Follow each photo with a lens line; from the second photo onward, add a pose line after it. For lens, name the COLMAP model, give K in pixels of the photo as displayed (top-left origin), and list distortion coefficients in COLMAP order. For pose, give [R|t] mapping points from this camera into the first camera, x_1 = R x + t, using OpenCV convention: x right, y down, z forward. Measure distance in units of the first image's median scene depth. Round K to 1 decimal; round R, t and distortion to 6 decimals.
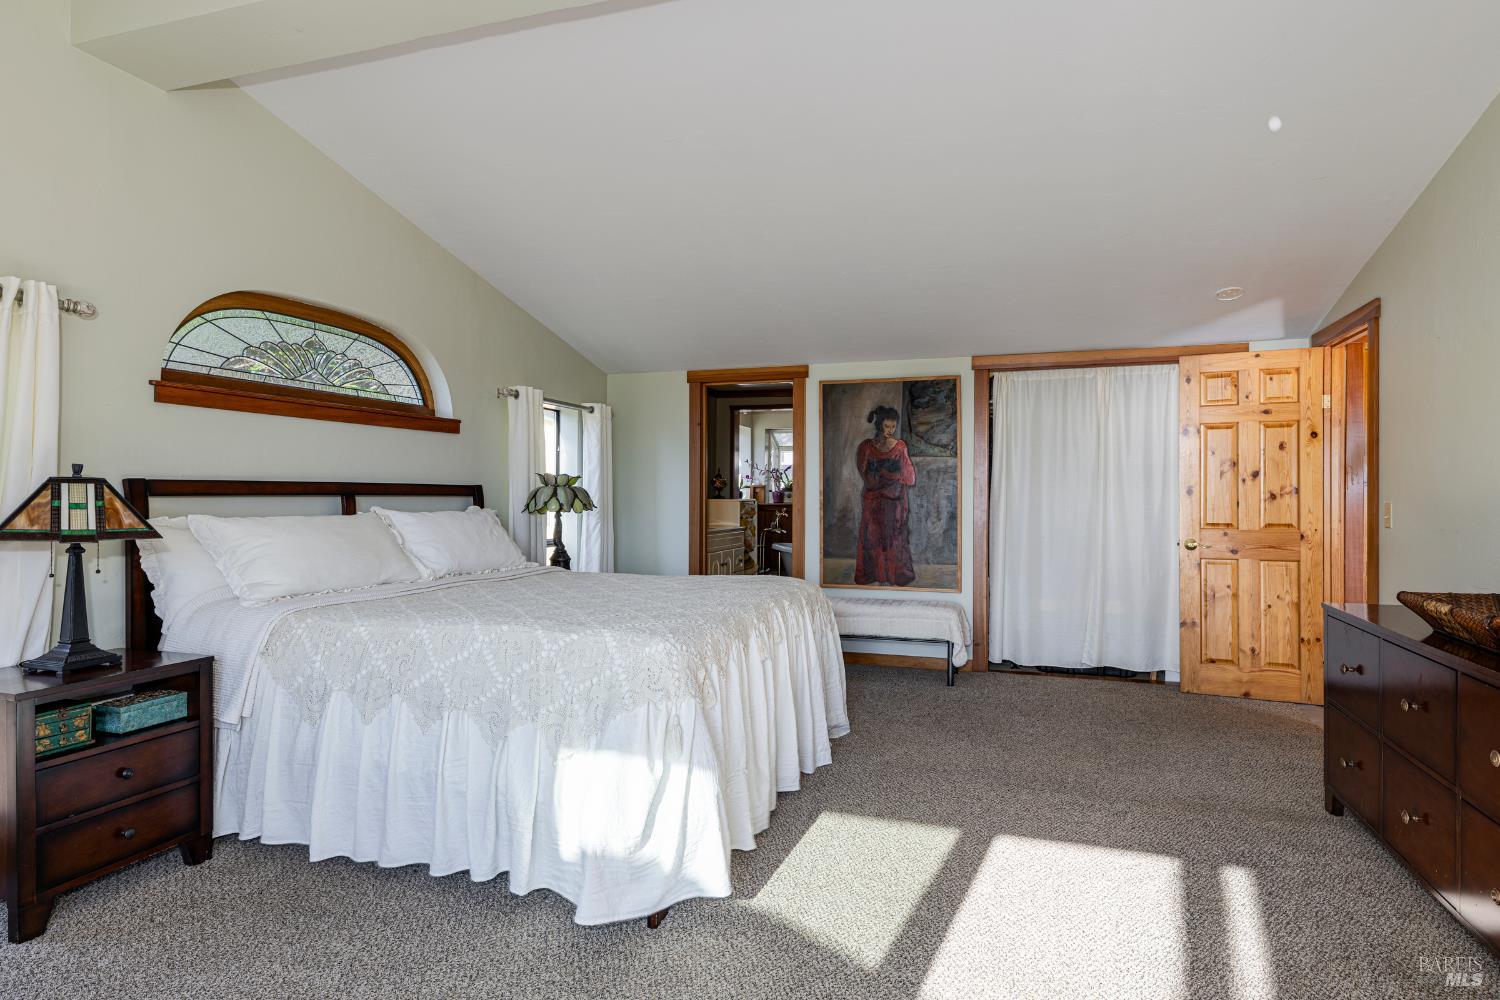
lens RADIAL K [[669.3, 0, 753.5], [0, 669.3, 494.9], [0, 0, 1]] dist [-0.000628, -0.000293]
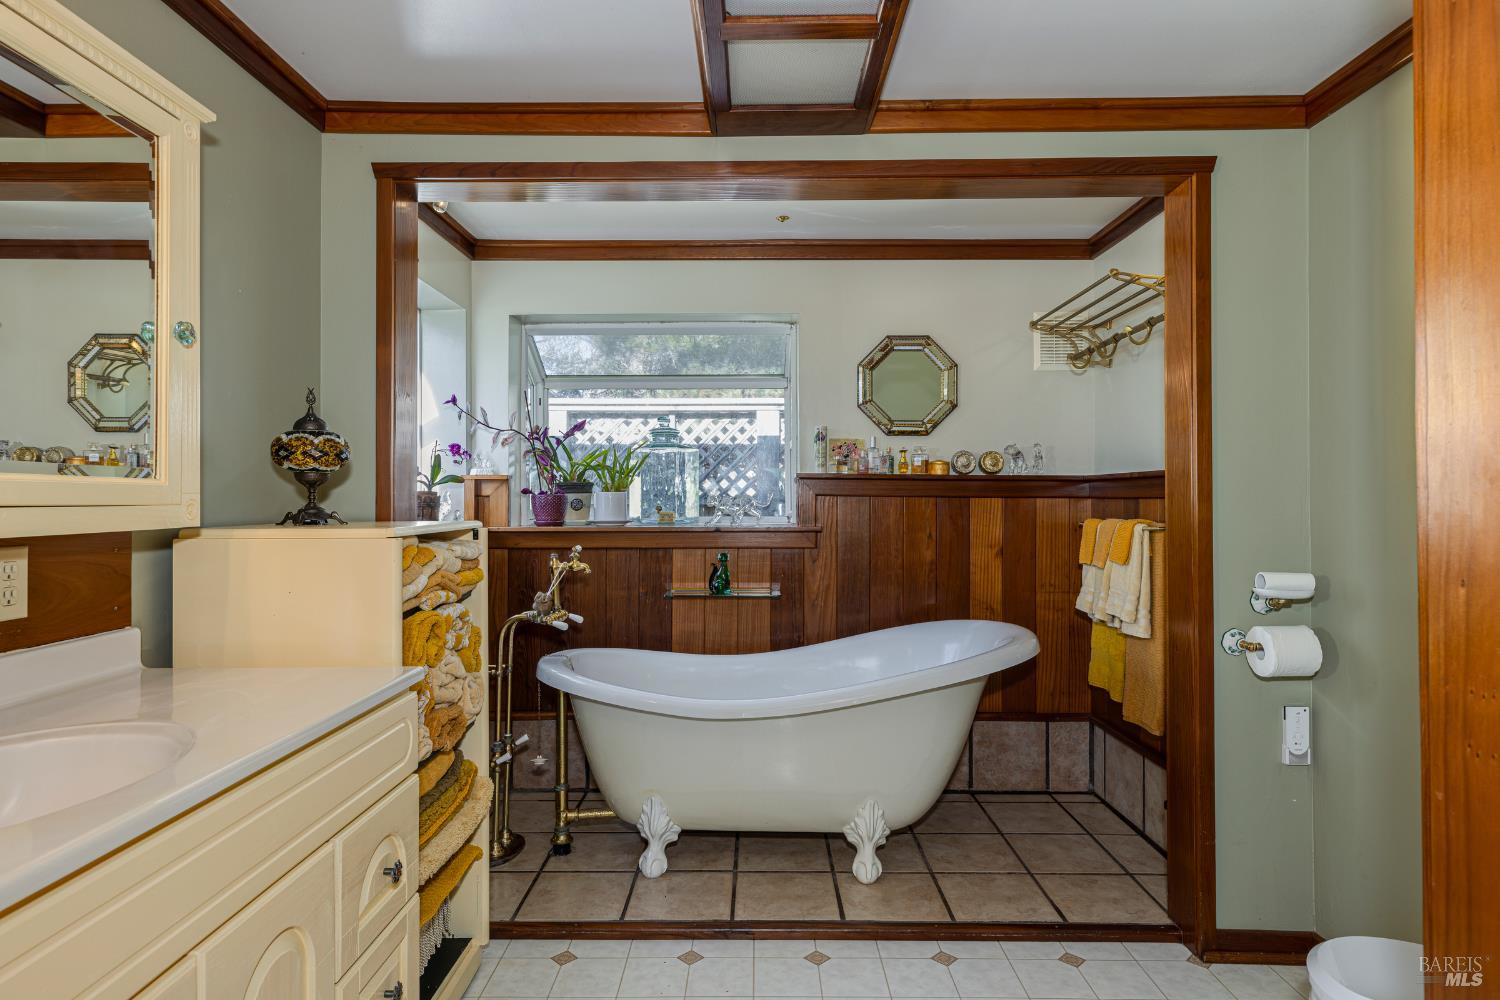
lens RADIAL K [[669.3, 0, 753.5], [0, 669.3, 494.9], [0, 0, 1]] dist [-0.000628, -0.000293]
pose [[0.924150, 0.000423, 0.382031, 0.001505], [-0.000619, 1.000000, 0.000391, -0.004507], [-0.382030, -0.000598, 0.924150, 0.645730]]
